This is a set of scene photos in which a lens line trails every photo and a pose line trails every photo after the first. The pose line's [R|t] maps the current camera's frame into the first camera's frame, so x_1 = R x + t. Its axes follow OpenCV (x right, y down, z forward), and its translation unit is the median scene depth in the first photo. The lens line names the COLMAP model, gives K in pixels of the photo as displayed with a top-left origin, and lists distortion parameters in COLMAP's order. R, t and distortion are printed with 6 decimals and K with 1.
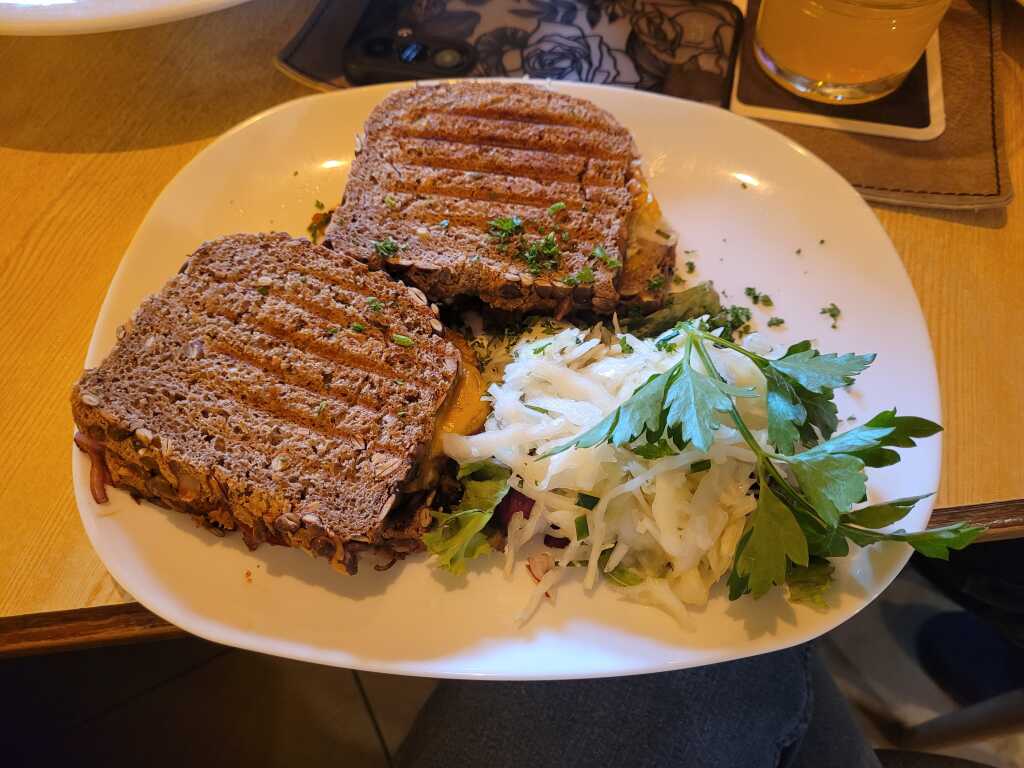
lens RADIAL K [[763.3, 0, 512.0], [0, 763.3, 384.0], [0, 0, 1]] dist [0.032483, -0.006935]
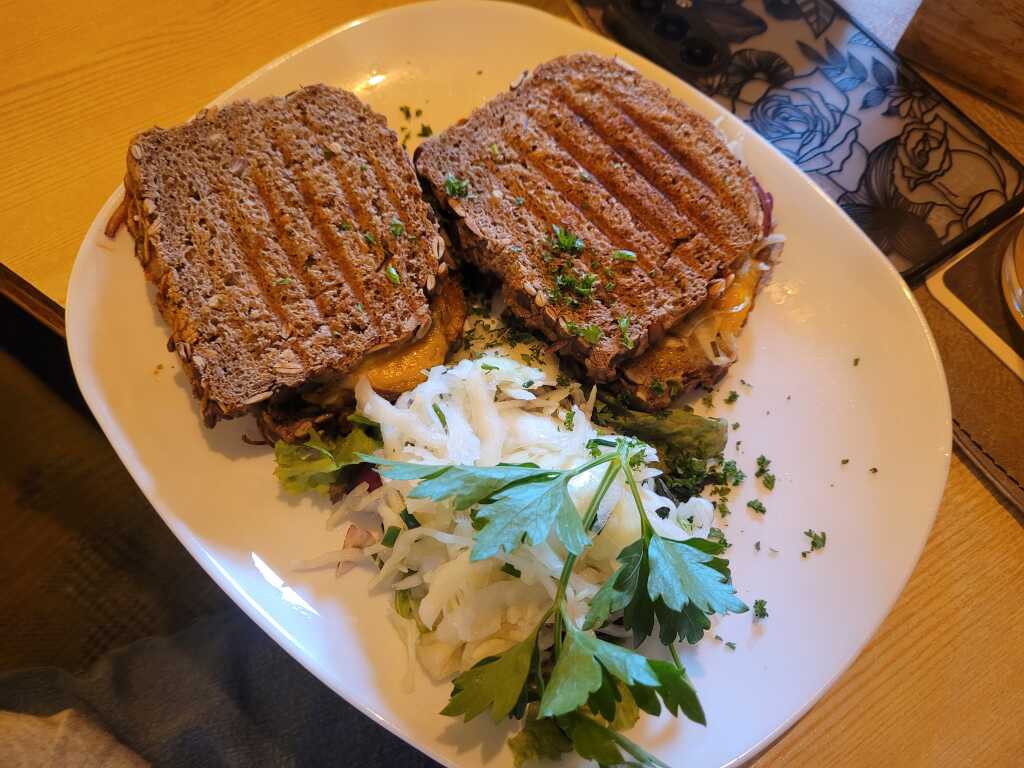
lens RADIAL K [[763.3, 0, 512.0], [0, 763.3, 384.0], [0, 0, 1]] dist [0.032483, -0.006935]
pose [[0.758377, 0.614715, -0.216769, 0.267125], [-0.589567, 0.788738, 0.174077, -0.203229], [0.277982, -0.004216, 0.960577, 0.091544]]
